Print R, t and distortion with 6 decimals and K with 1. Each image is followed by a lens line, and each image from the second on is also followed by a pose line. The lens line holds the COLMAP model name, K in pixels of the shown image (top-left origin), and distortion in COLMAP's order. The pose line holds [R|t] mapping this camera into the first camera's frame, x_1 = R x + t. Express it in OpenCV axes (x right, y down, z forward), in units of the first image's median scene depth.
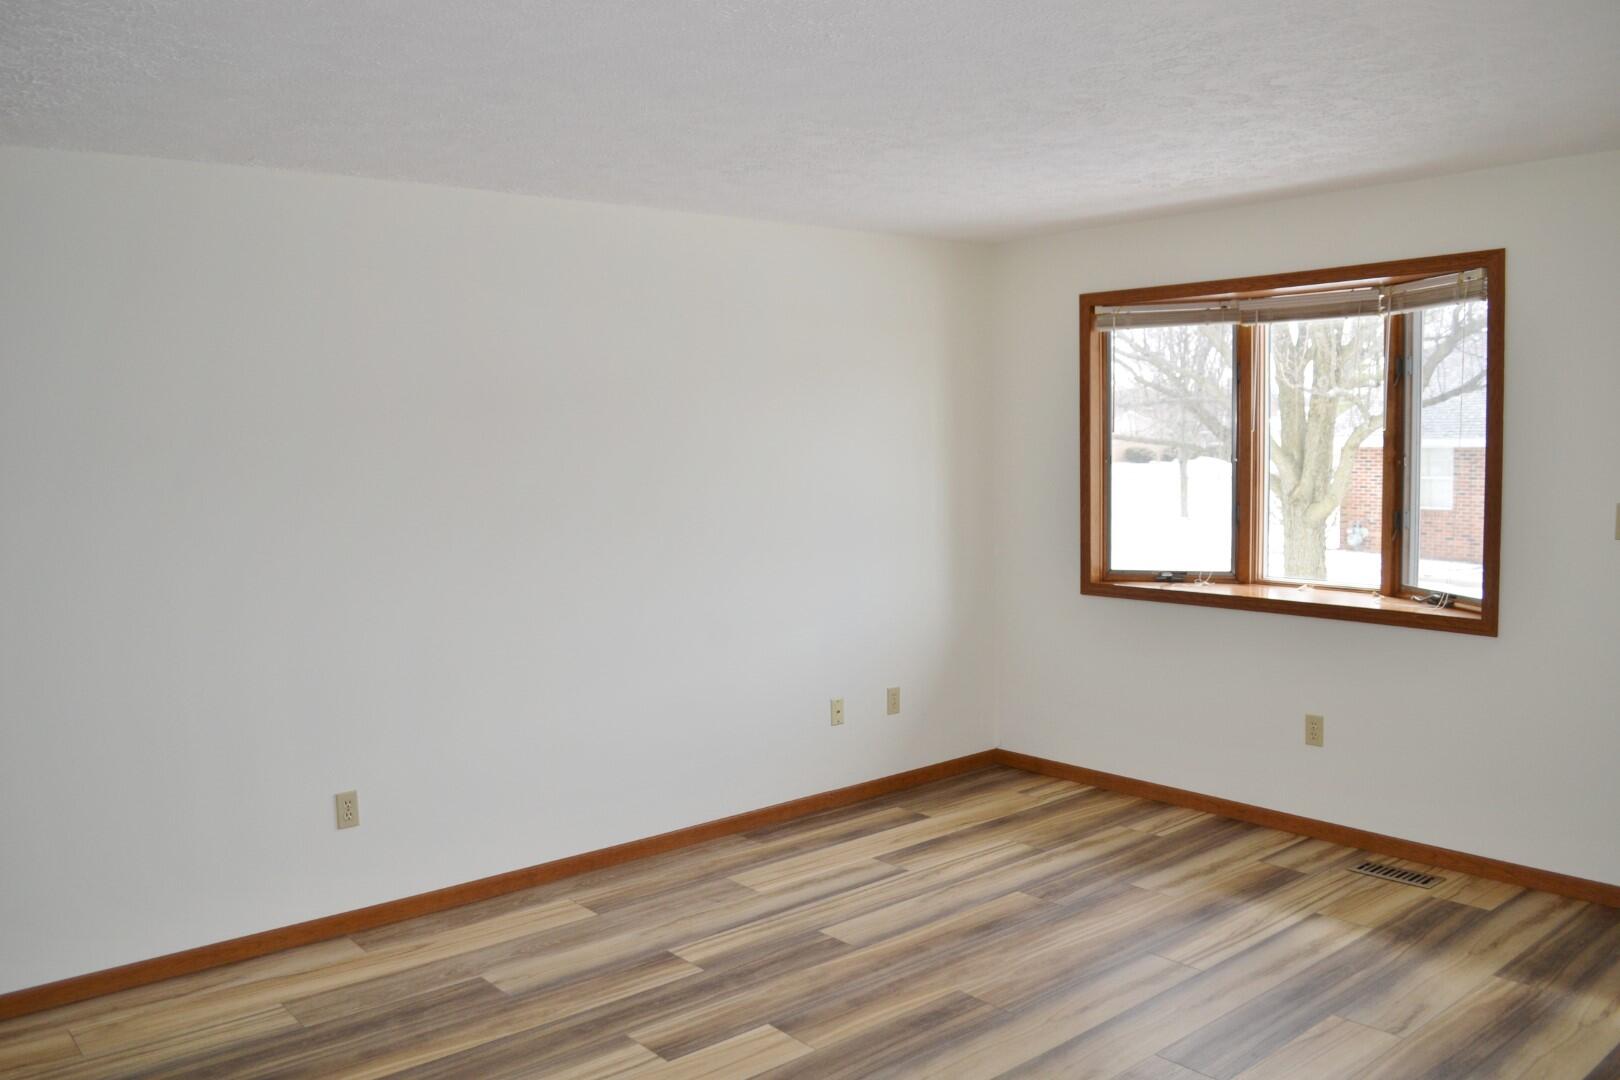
lens RADIAL K [[1308.5, 0, 810.0], [0, 1308.5, 540.0], [0, 0, 1]] dist [-0.045107, -0.007410]
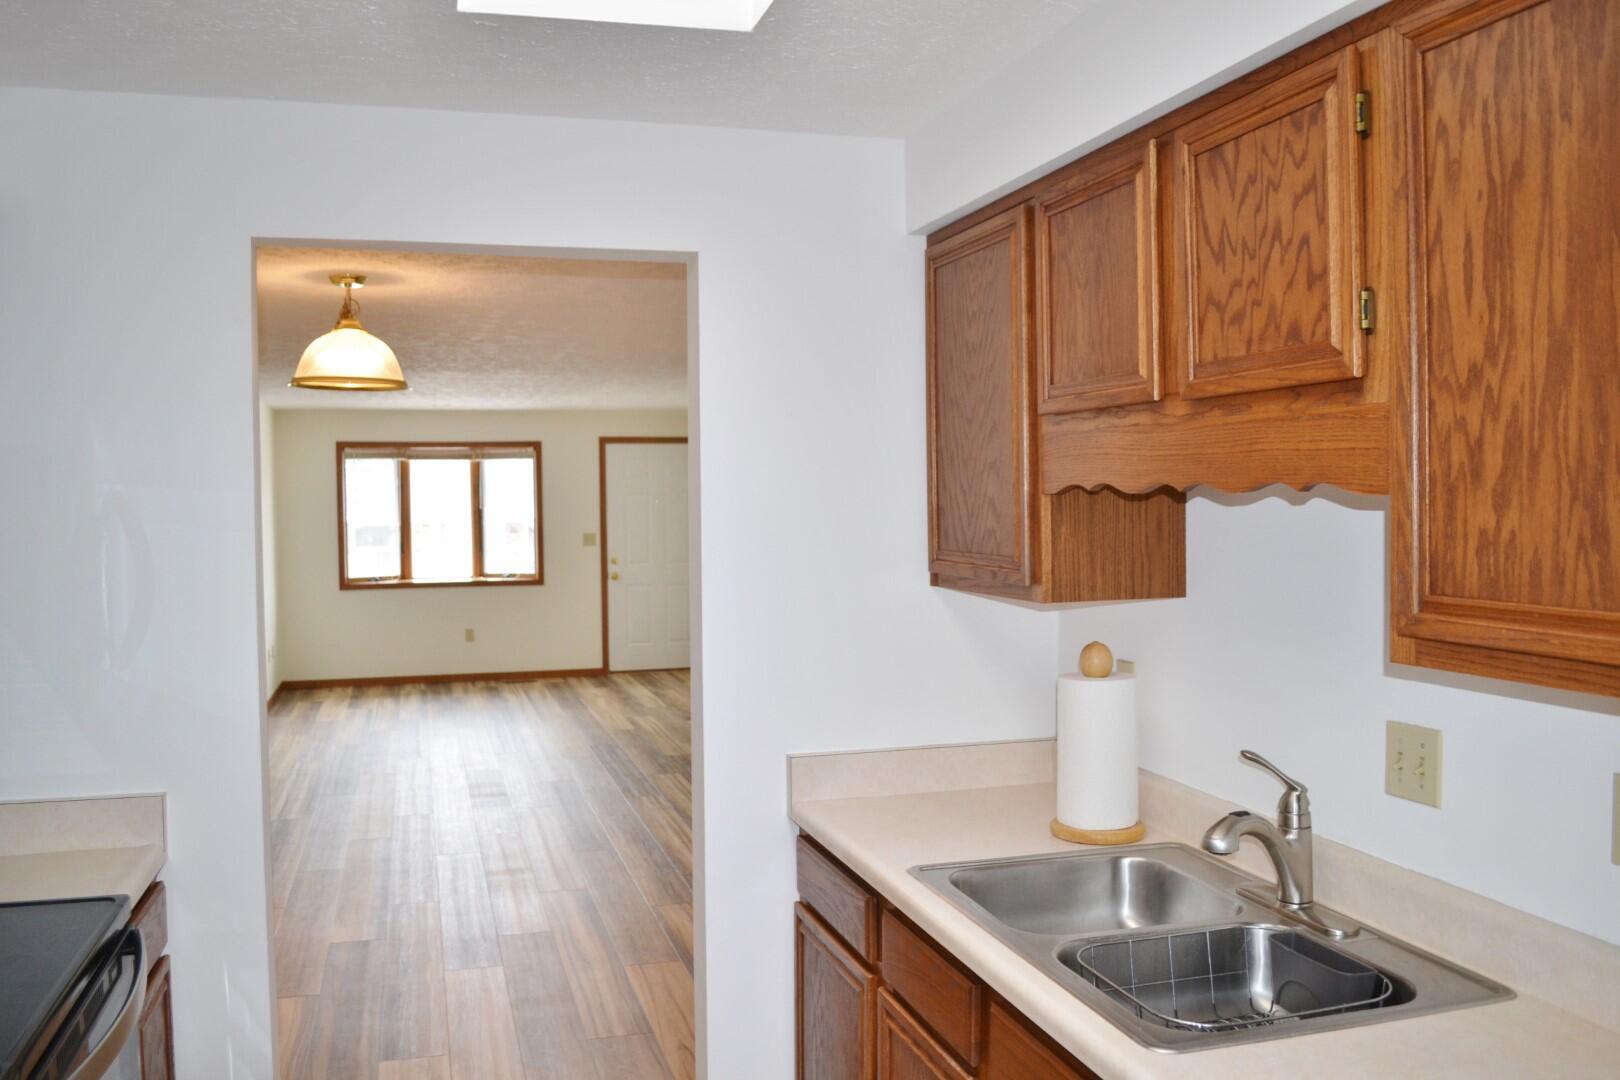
lens RADIAL K [[1308.5, 0, 810.0], [0, 1308.5, 540.0], [0, 0, 1]] dist [-0.045107, -0.007410]
pose [[0.414279, -0.017094, 0.909990, -1.499220], [0.077137, 0.996886, -0.016391, 0.060705], [-0.906876, 0.076984, 0.414307, -0.553399]]
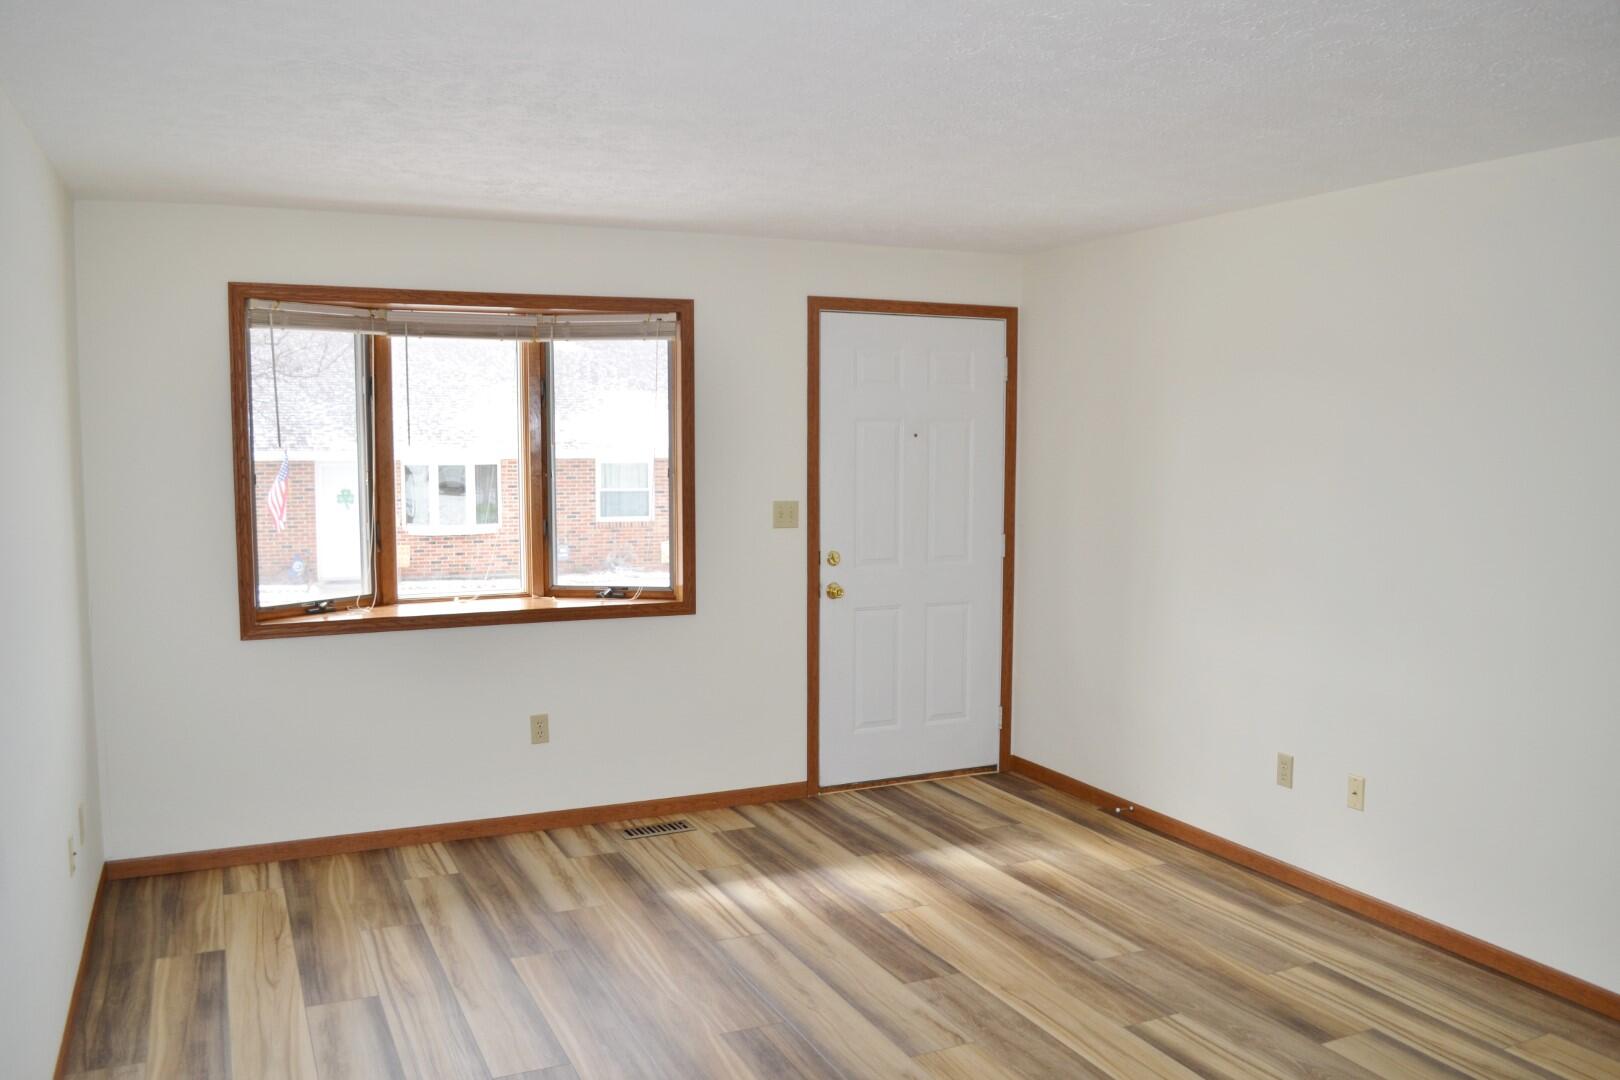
lens RADIAL K [[1308.5, 0, 810.0], [0, 1308.5, 540.0], [0, 0, 1]] dist [-0.045107, -0.007410]
pose [[0.277773, -0.064157, 0.958502, -0.557444], [0.072014, 0.996351, 0.045820, -0.039819], [-0.957944, 0.056298, 0.281380, 0.476353]]
